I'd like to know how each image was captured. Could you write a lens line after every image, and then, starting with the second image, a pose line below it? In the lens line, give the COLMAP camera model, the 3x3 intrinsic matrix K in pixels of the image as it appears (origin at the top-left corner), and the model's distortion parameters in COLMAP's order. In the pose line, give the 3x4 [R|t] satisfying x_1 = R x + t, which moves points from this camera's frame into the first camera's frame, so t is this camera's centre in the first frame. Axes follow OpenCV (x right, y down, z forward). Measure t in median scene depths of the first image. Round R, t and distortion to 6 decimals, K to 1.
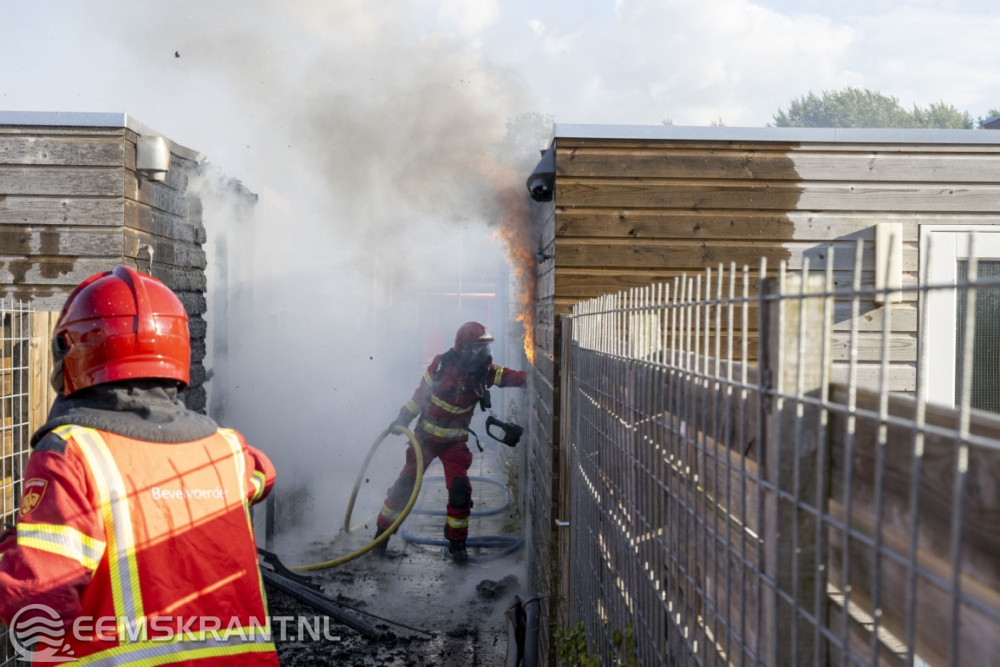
lens RADIAL K [[1526.3, 0, 497.9], [0, 1526.3, 334.4], [0, 0, 1]] dist [0.017541, 0.000000]
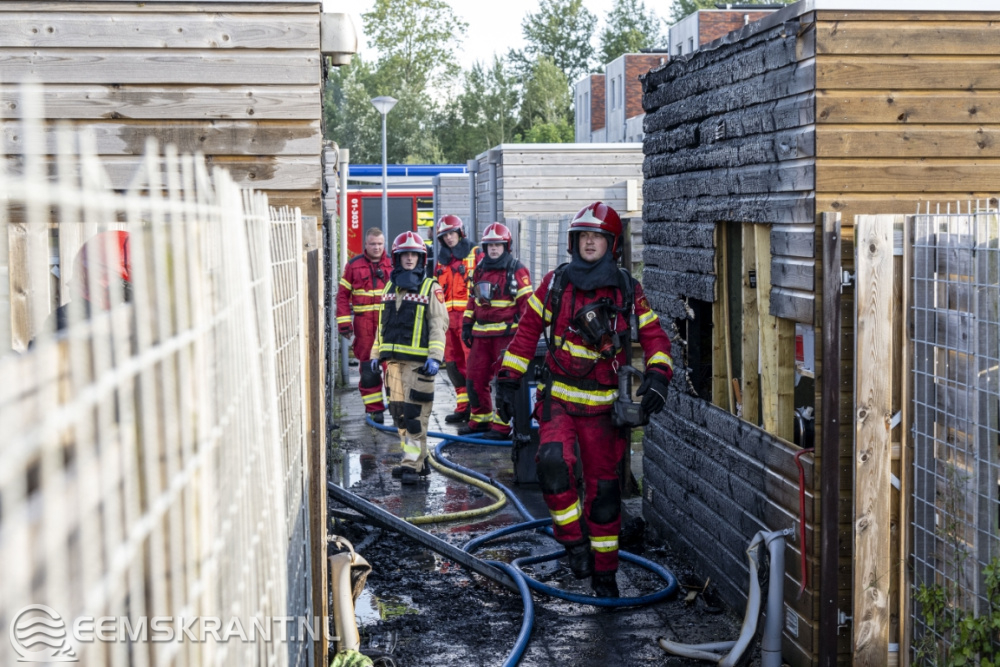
lens RADIAL K [[1778.4, 0, 502.0], [0, 1778.4, 333.5], [0, 0, 1]] dist [-0.016102, 0.000000]
pose [[0.996020, -0.026183, 0.085202, -0.231536], [0.021427, 0.998186, 0.056268, -0.005064], [-0.086521, -0.054218, 0.994774, -0.004466]]
